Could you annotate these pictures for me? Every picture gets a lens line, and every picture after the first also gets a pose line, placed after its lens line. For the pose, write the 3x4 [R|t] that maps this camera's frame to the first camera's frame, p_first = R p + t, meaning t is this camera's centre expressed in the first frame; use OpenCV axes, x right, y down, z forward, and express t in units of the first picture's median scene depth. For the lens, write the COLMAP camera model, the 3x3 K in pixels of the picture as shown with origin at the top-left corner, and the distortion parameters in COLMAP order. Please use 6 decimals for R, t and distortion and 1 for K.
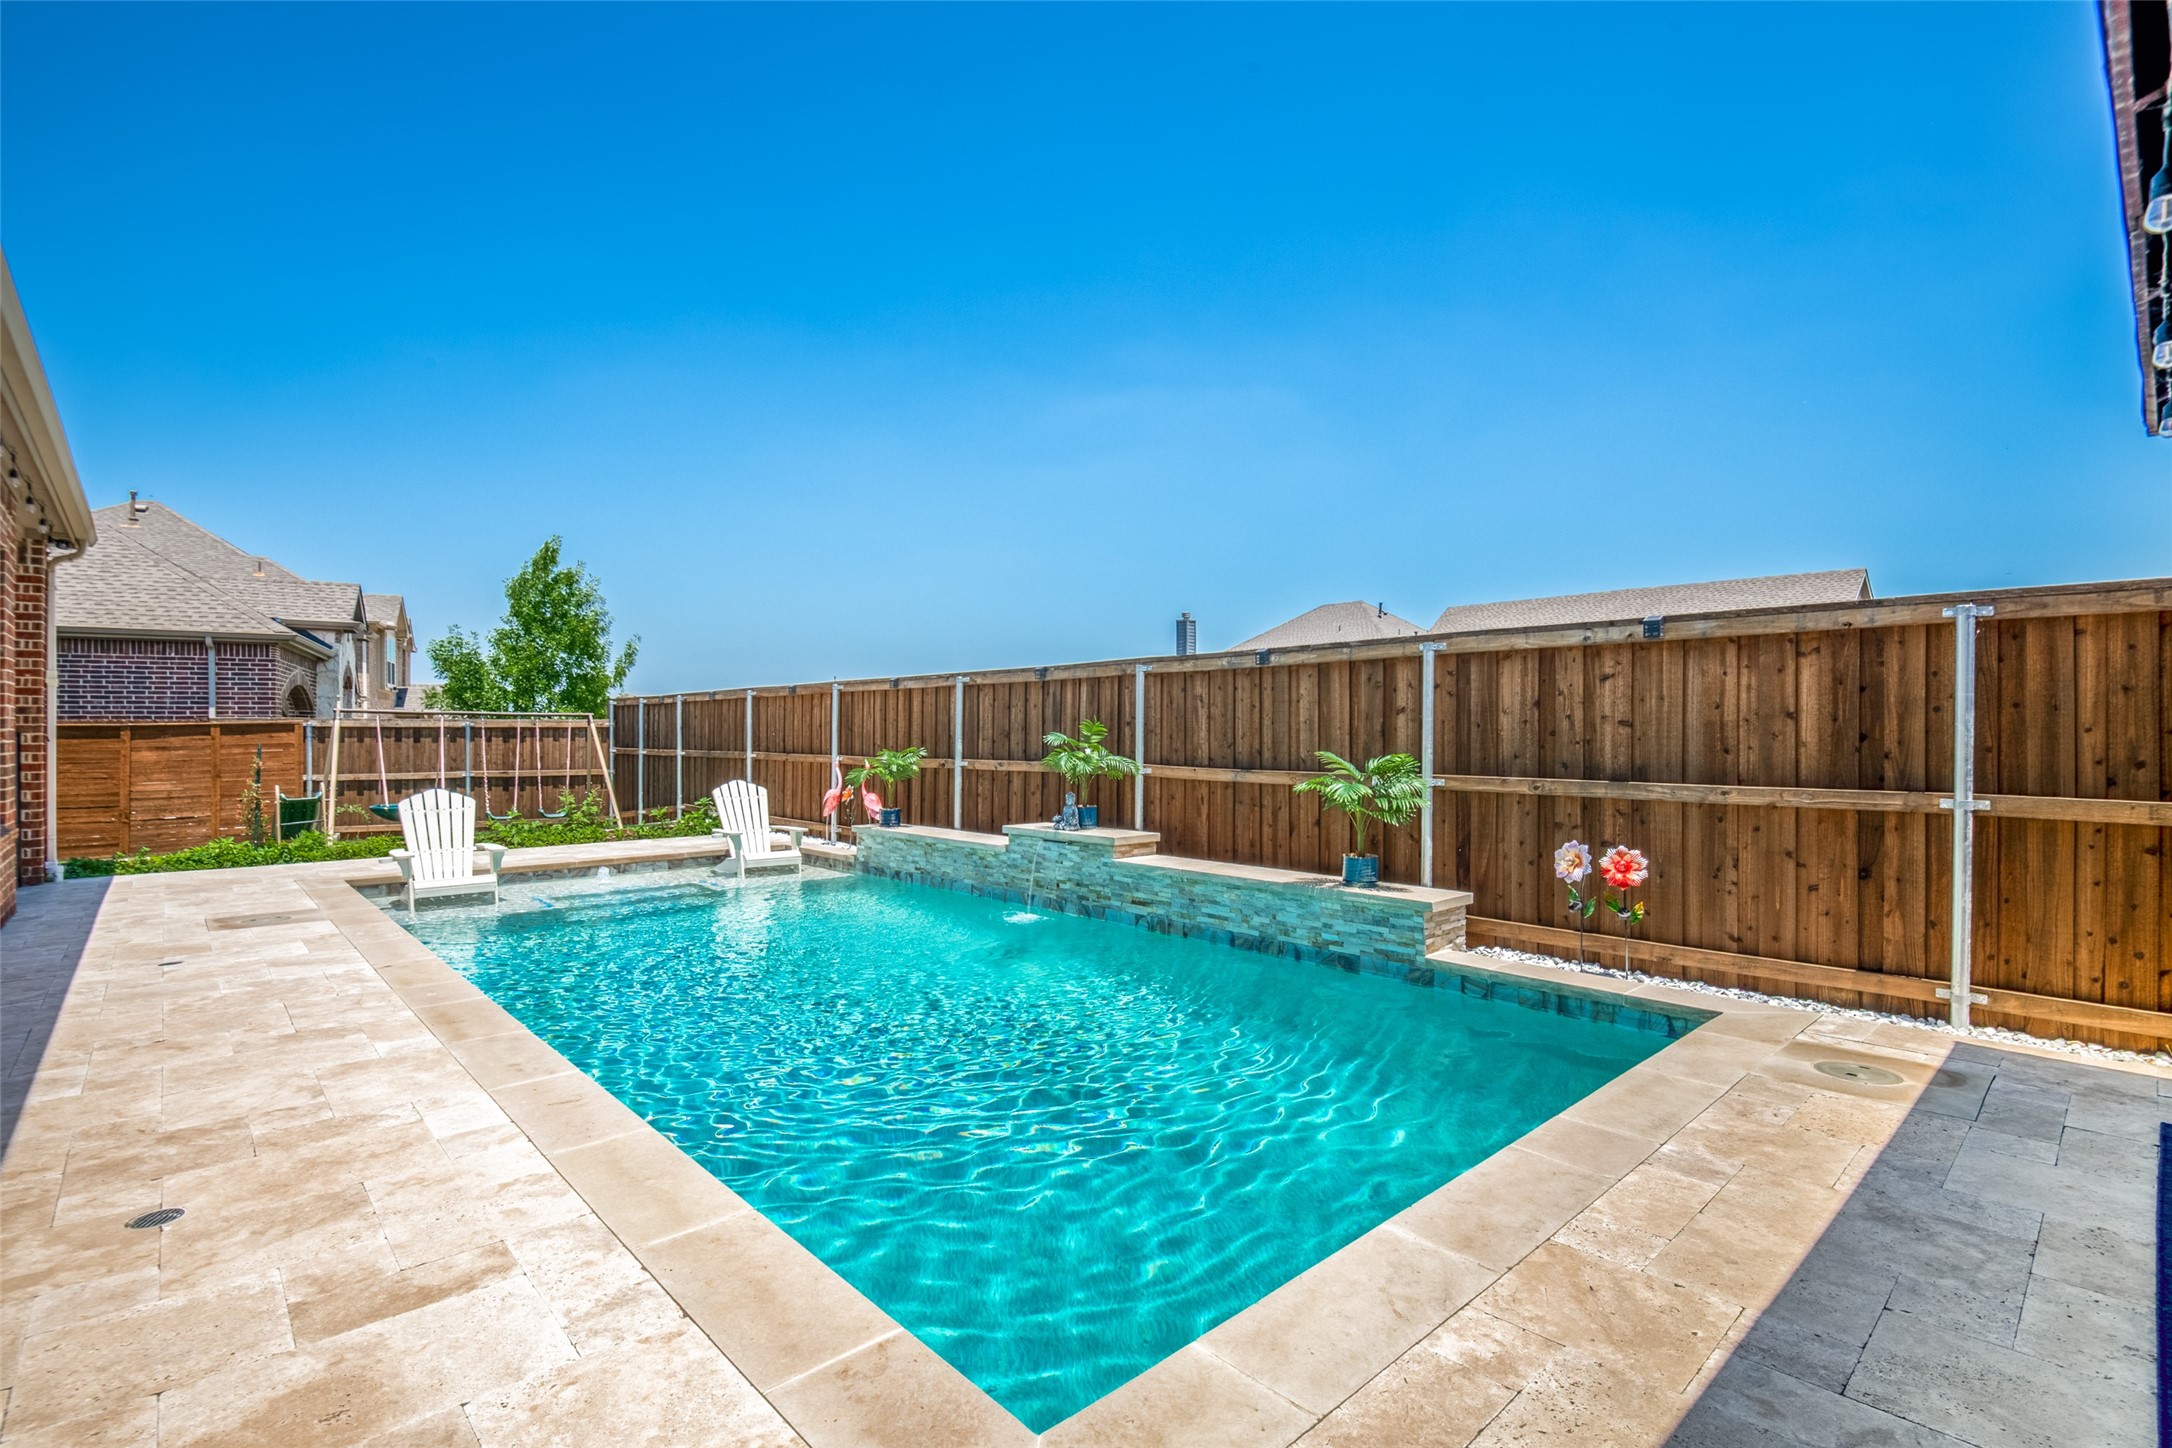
lens RADIAL K [[994.1, 0, 1083.2], [0, 994.1, 742.3], [0, 0, 1]] dist [0.013196, -0.025215]
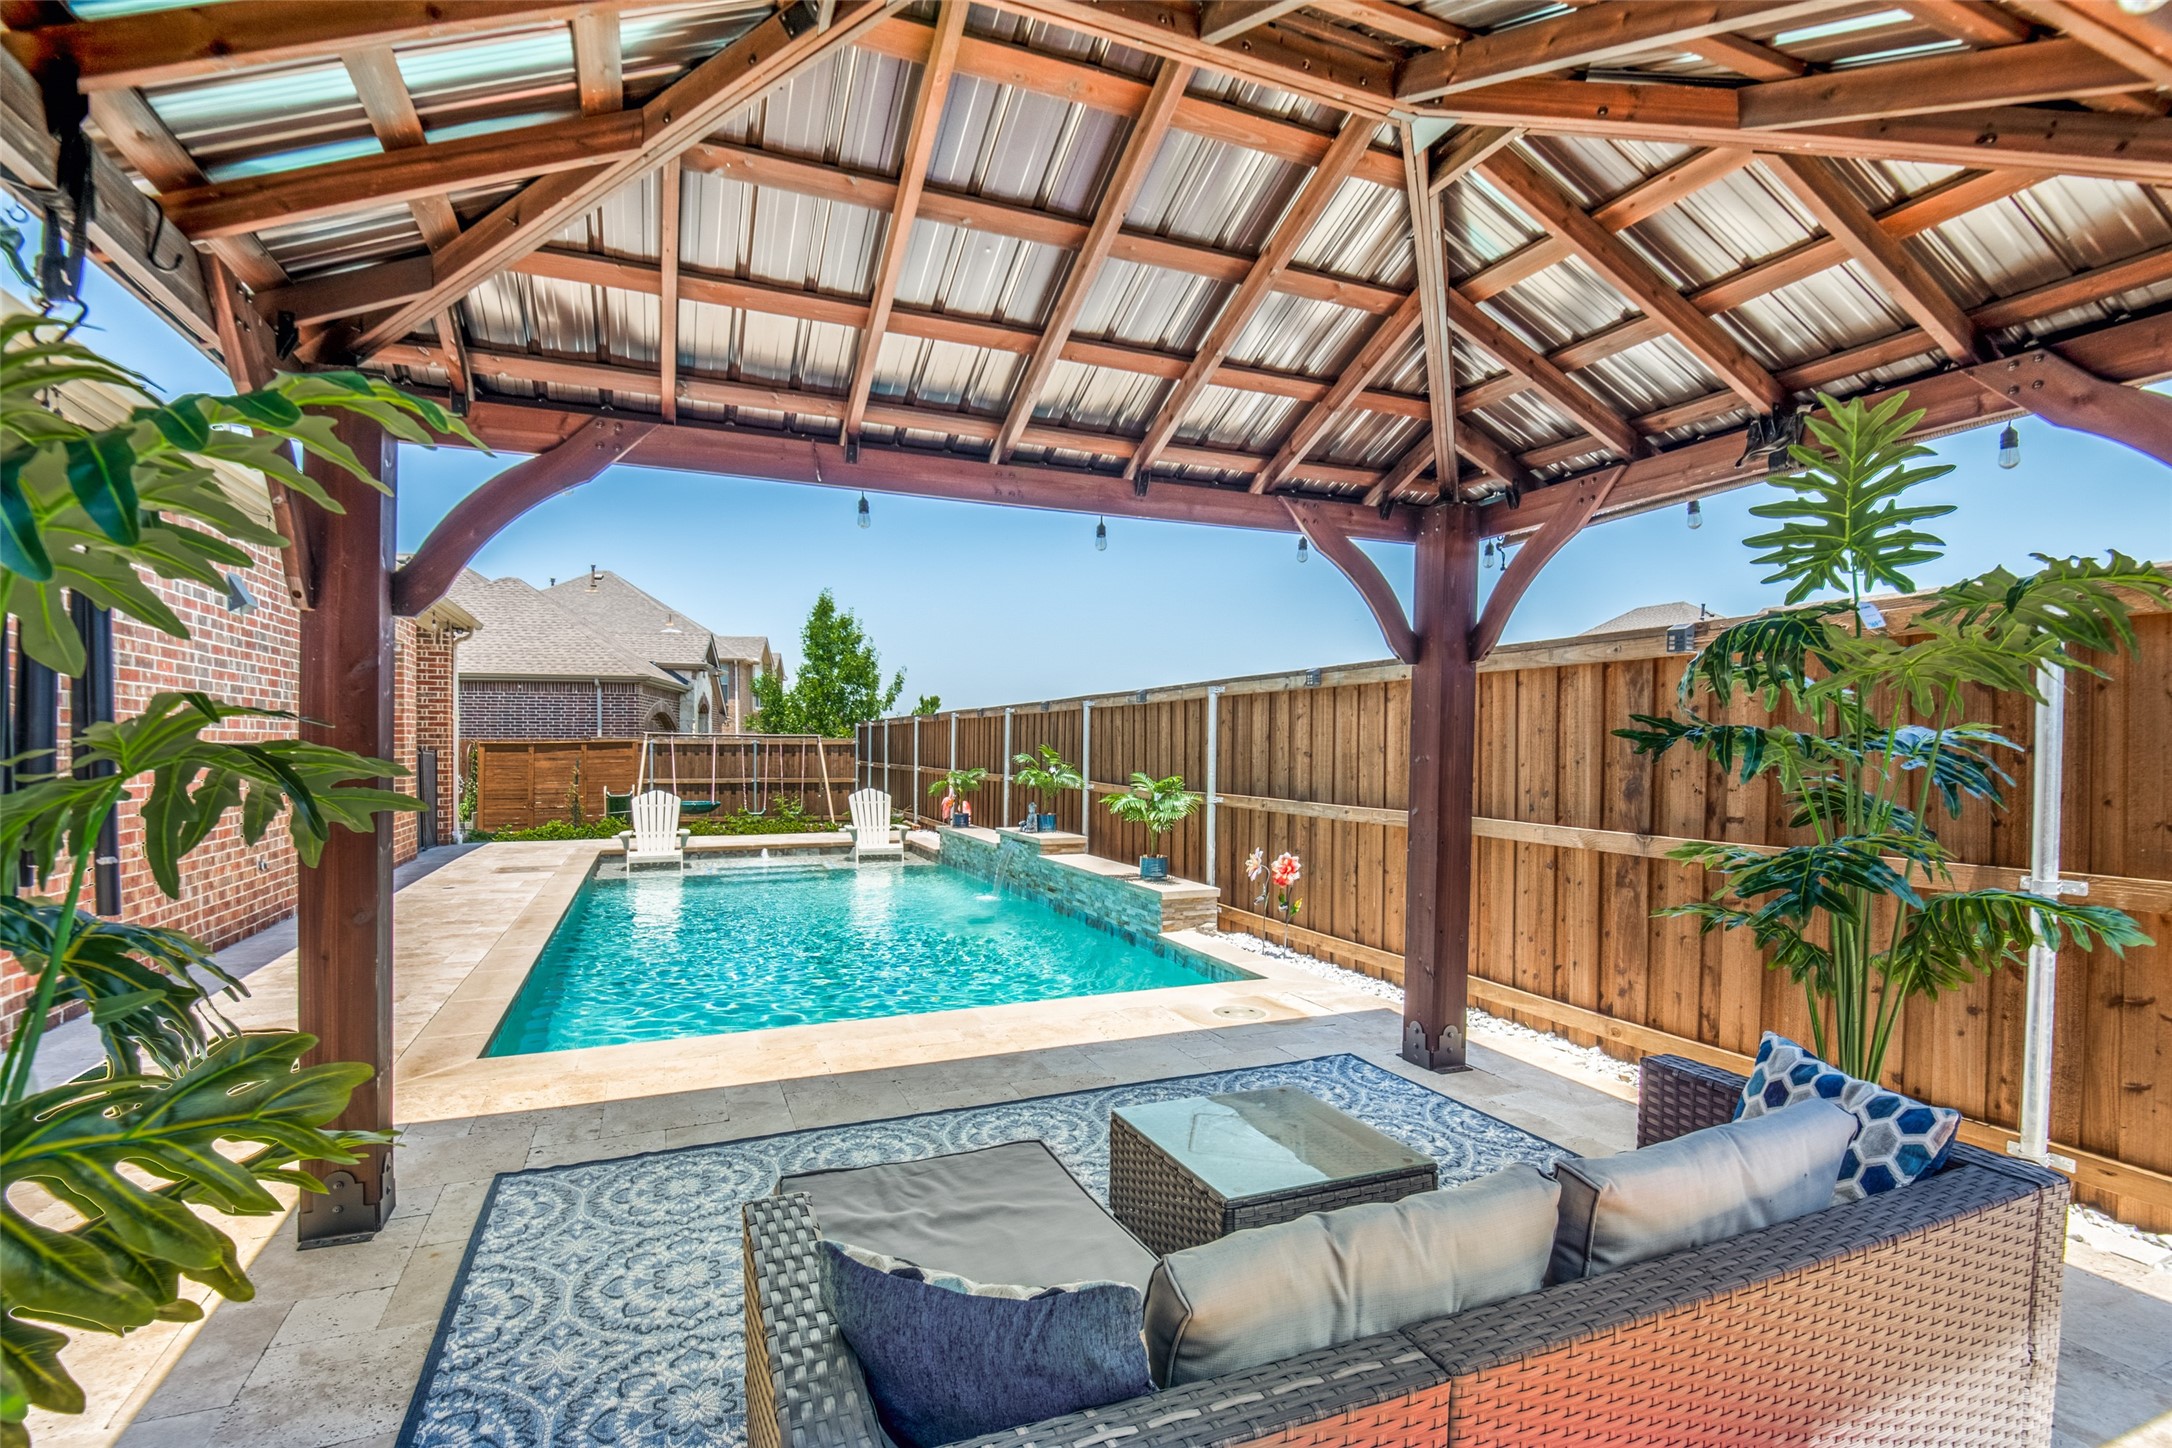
lens RADIAL K [[994.1, 0, 1083.2], [0, 994.1, 742.3], [0, 0, 1]] dist [0.013196, -0.025215]
pose [[0.939954, 0.002674, -0.341290, 0.398072], [-0.006833, 0.999916, -0.010983, -0.010349], [0.341232, 0.012655, 0.939894, -0.142311]]
